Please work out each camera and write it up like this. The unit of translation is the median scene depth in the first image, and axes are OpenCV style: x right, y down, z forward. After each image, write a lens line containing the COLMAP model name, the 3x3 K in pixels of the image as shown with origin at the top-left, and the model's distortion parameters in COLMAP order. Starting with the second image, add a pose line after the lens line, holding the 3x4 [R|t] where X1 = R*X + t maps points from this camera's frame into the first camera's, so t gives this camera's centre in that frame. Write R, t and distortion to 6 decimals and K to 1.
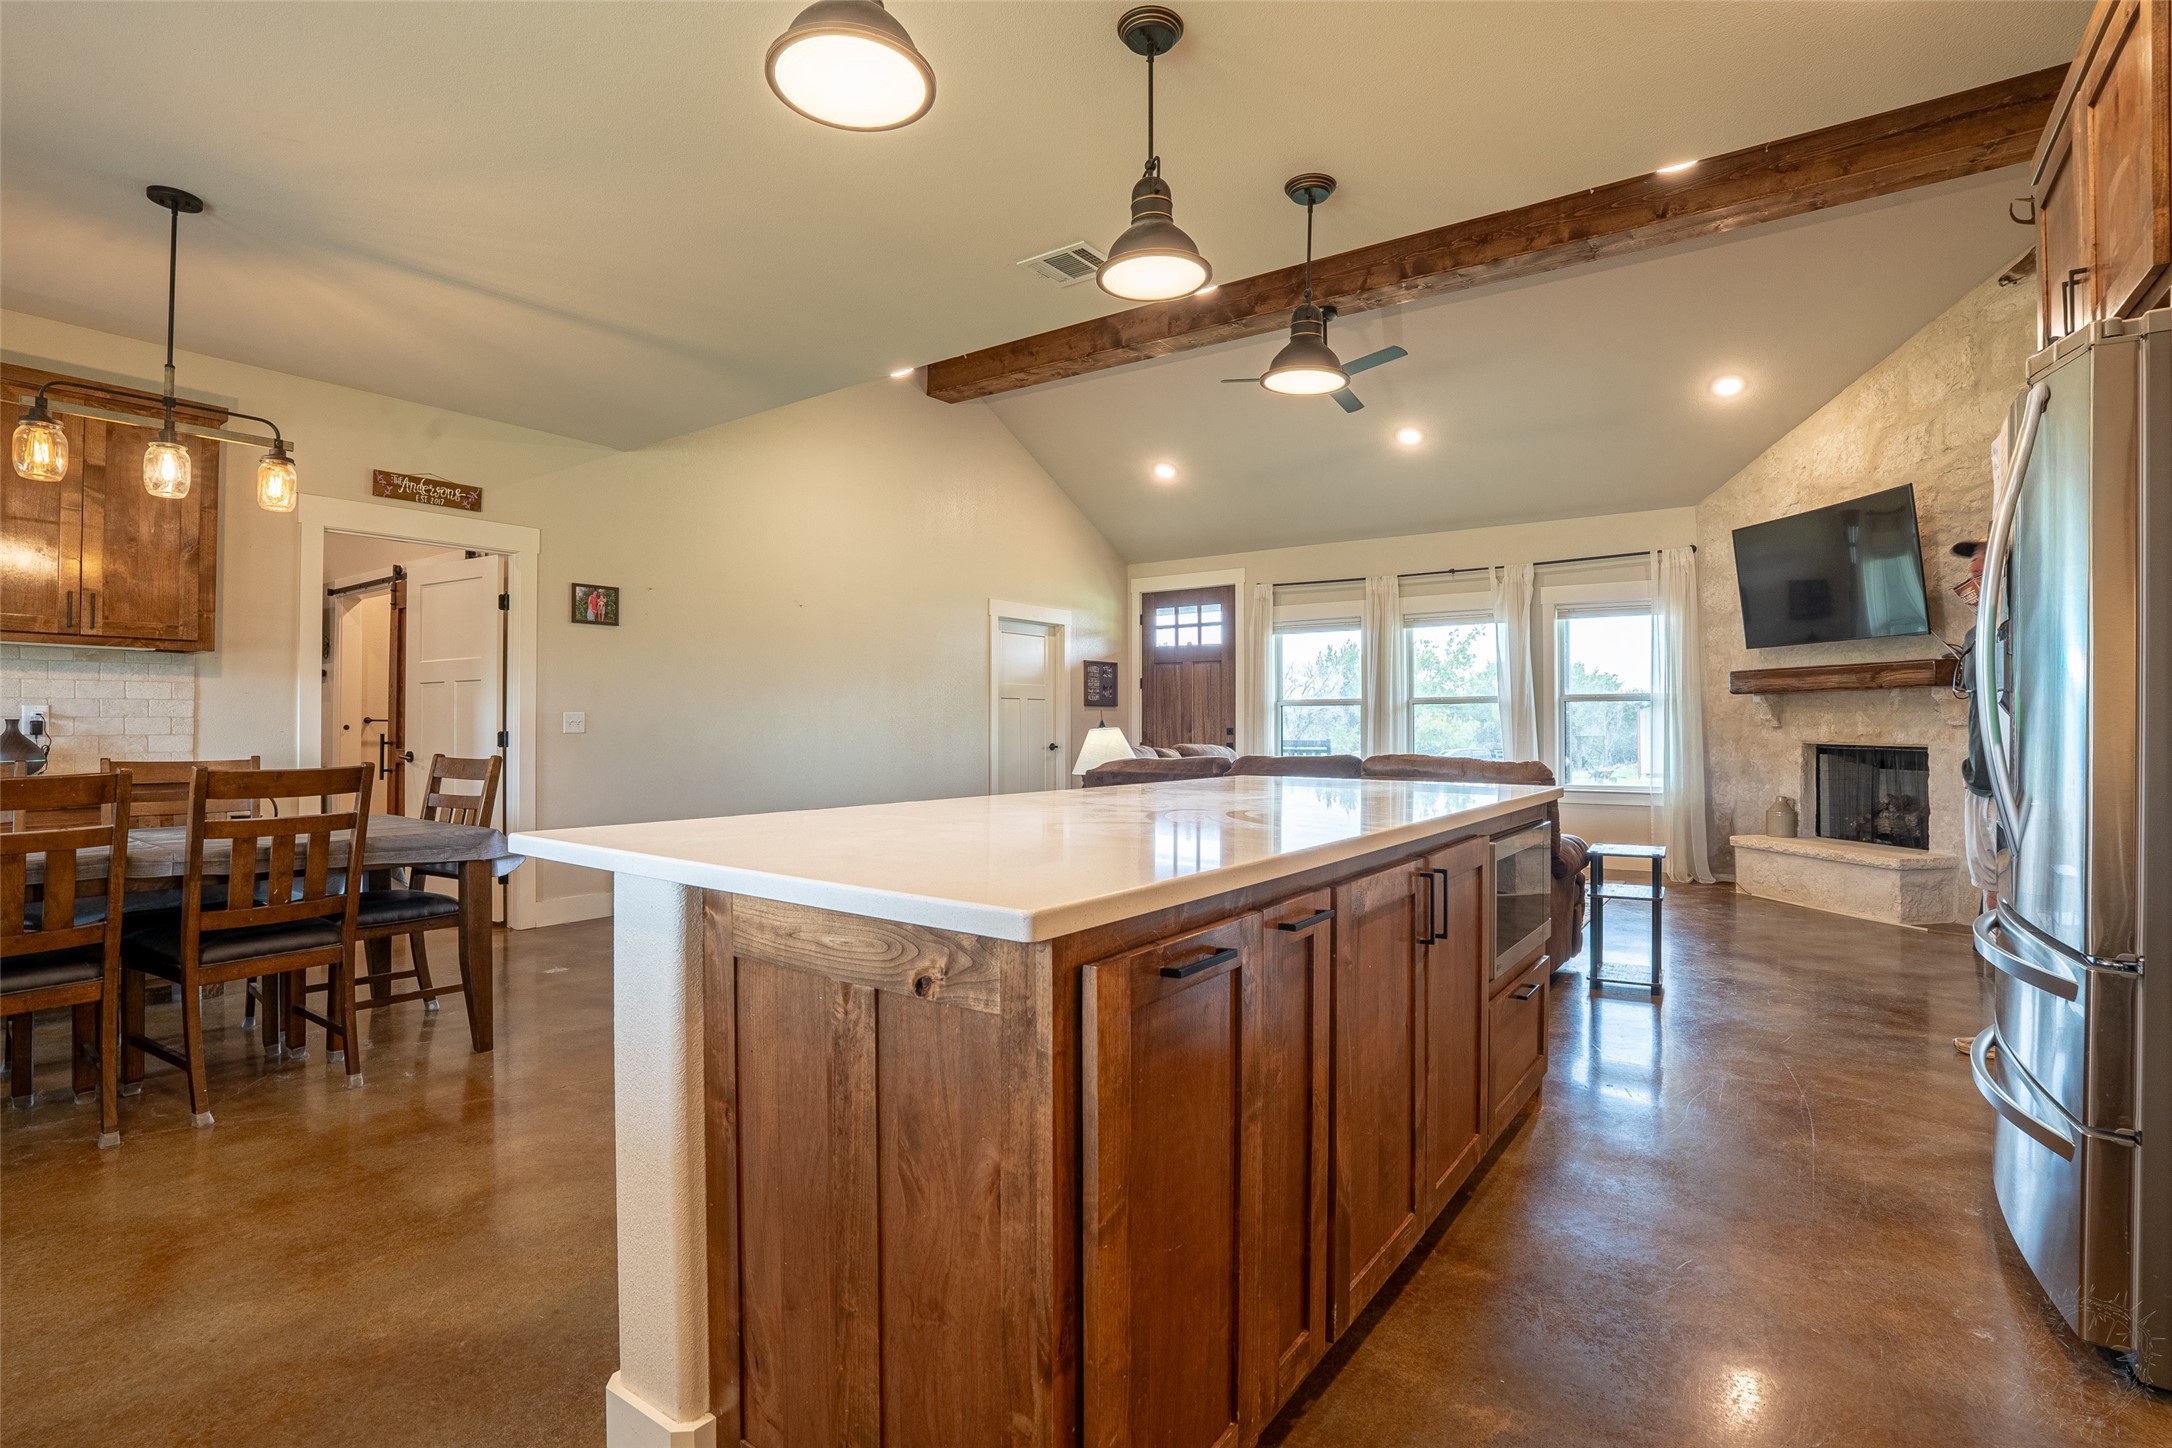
lens RADIAL K [[1027.0, 0, 1124.7], [0, 1027.0, 715.1], [0, 0, 1]] dist [-0.071044, 0.023700]
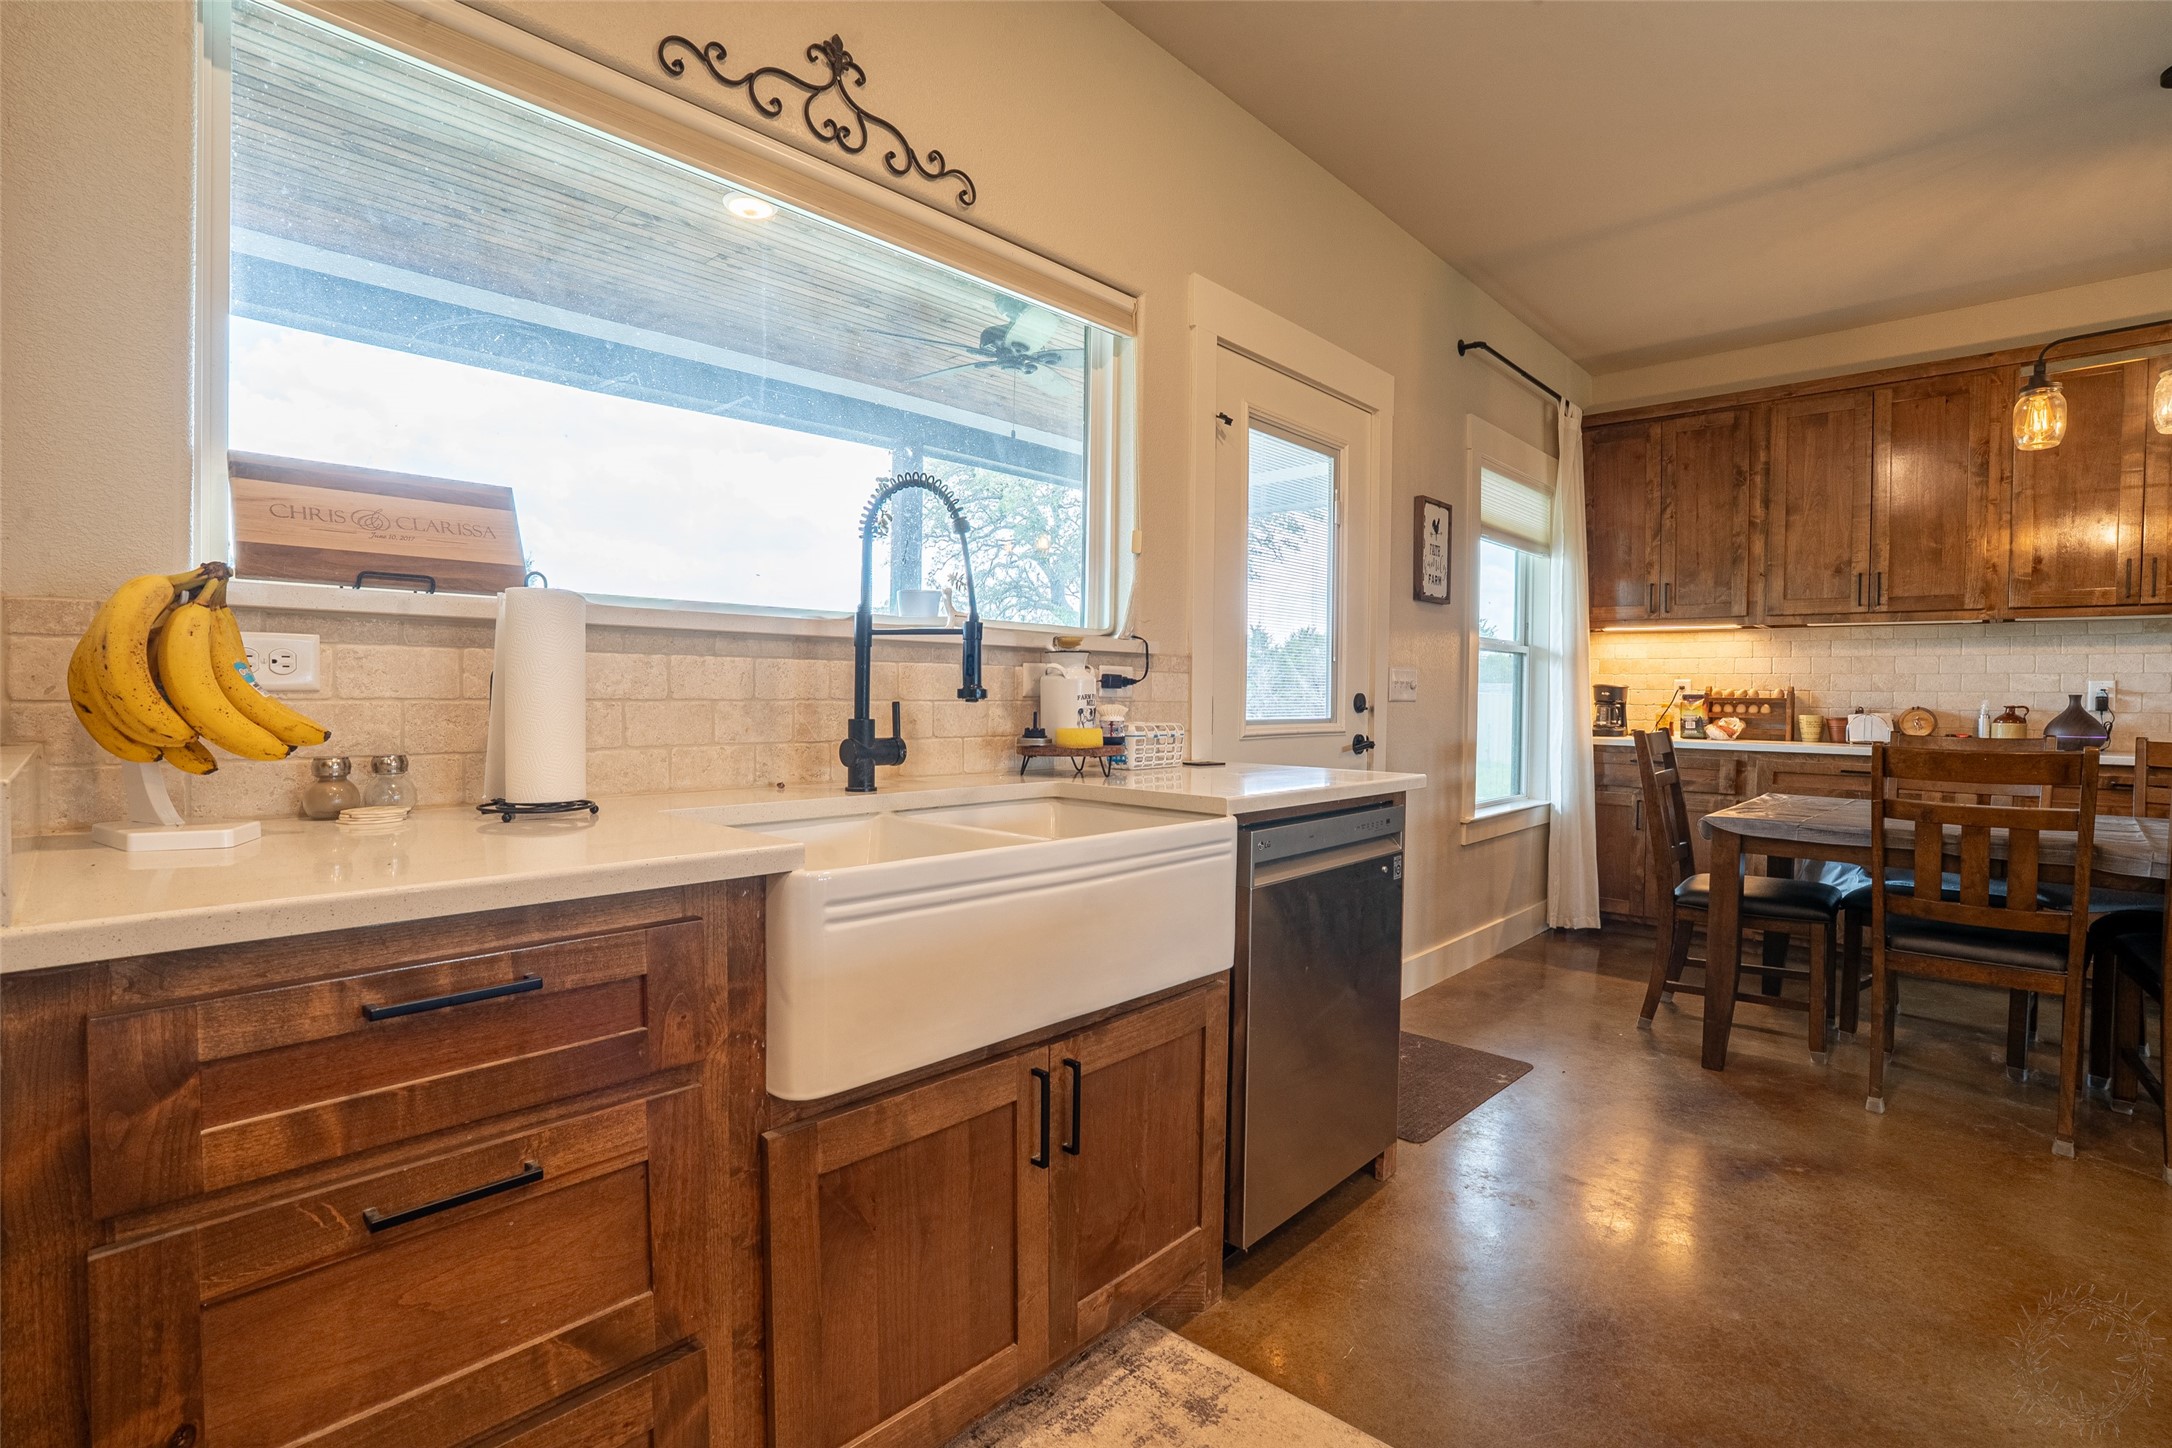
lens RADIAL K [[1003.4, 0, 1087.2], [0, 1003.4, 716.8], [0, 0, 1]] dist [-0.068035, 0.024031]
pose [[-0.167891, 0.023497, -0.985526, -0.000321], [-0.000014, 0.999716, 0.023837, 0.002204], [0.985806, 0.004016, -0.167843, 0.108888]]
